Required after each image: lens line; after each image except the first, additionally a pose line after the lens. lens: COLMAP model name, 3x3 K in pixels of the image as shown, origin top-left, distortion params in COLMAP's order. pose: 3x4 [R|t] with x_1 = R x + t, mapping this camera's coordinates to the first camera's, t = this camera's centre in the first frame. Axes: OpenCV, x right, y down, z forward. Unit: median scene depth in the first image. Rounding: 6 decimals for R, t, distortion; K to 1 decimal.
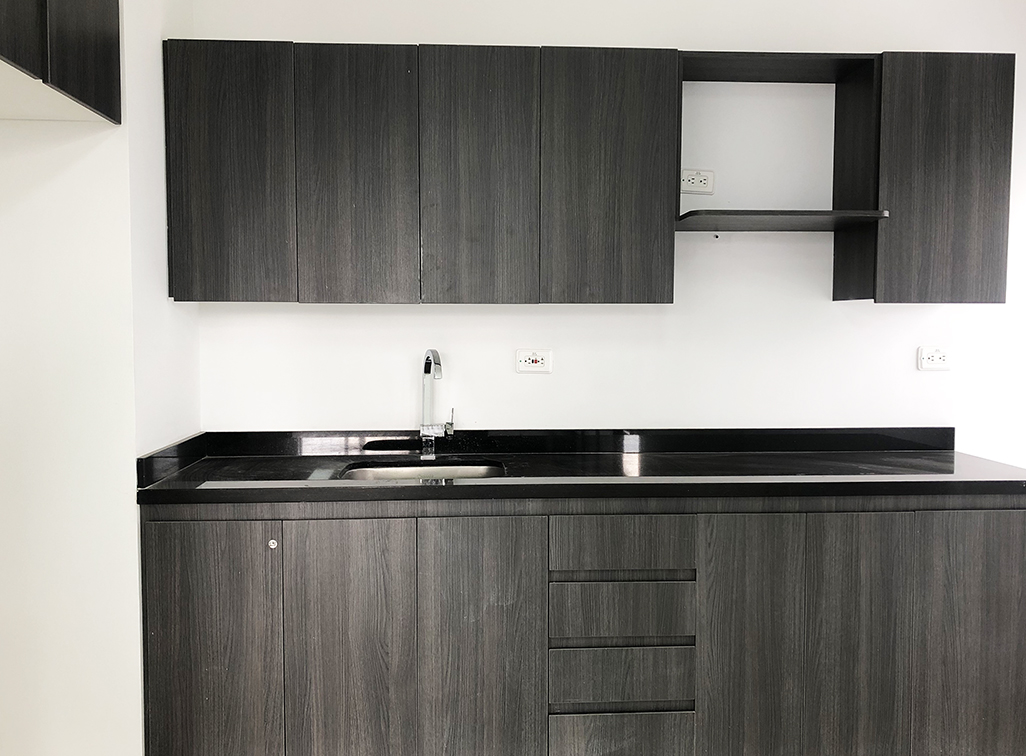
lens RADIAL K [[895.4, 0, 515.6], [0, 895.4, 377.0], [0, 0, 1]] dist [-0.001399, -0.012290]
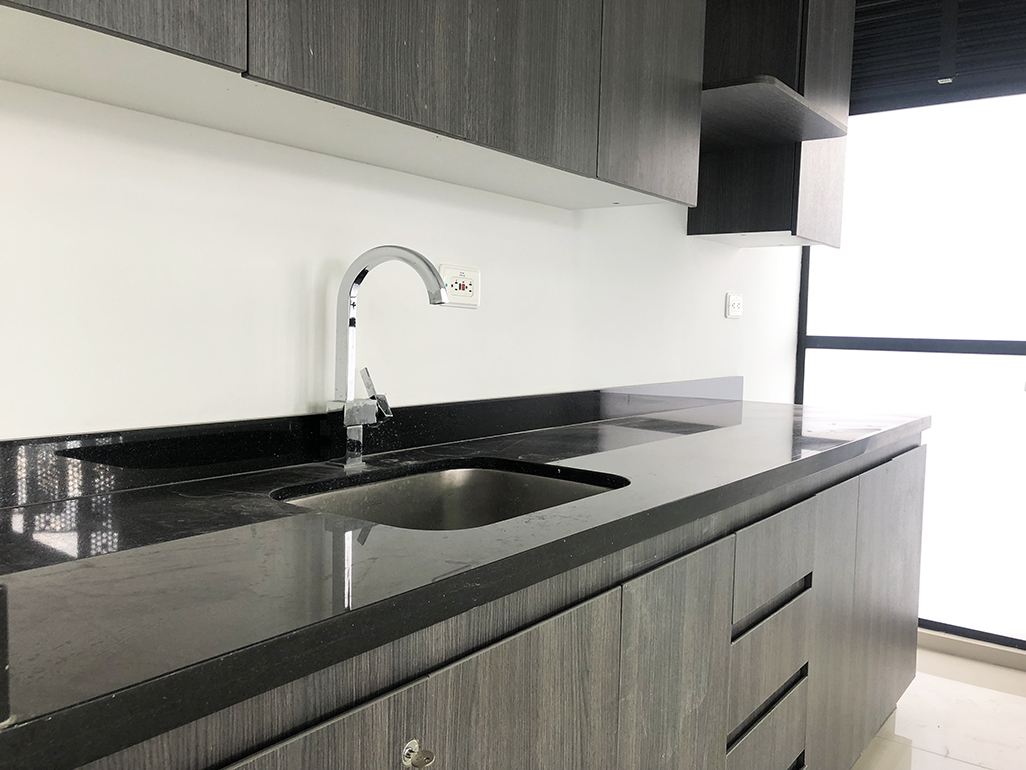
lens RADIAL K [[844.8, 0, 513.3], [0, 844.8, 391.1], [0, 0, 1]] dist [0.049161, -0.042781]
pose [[0.643505, -0.042763, 0.764247, -0.389328], [0.021337, 0.999052, 0.037935, 0.031019], [-0.765145, -0.008104, 0.643807, 0.611929]]
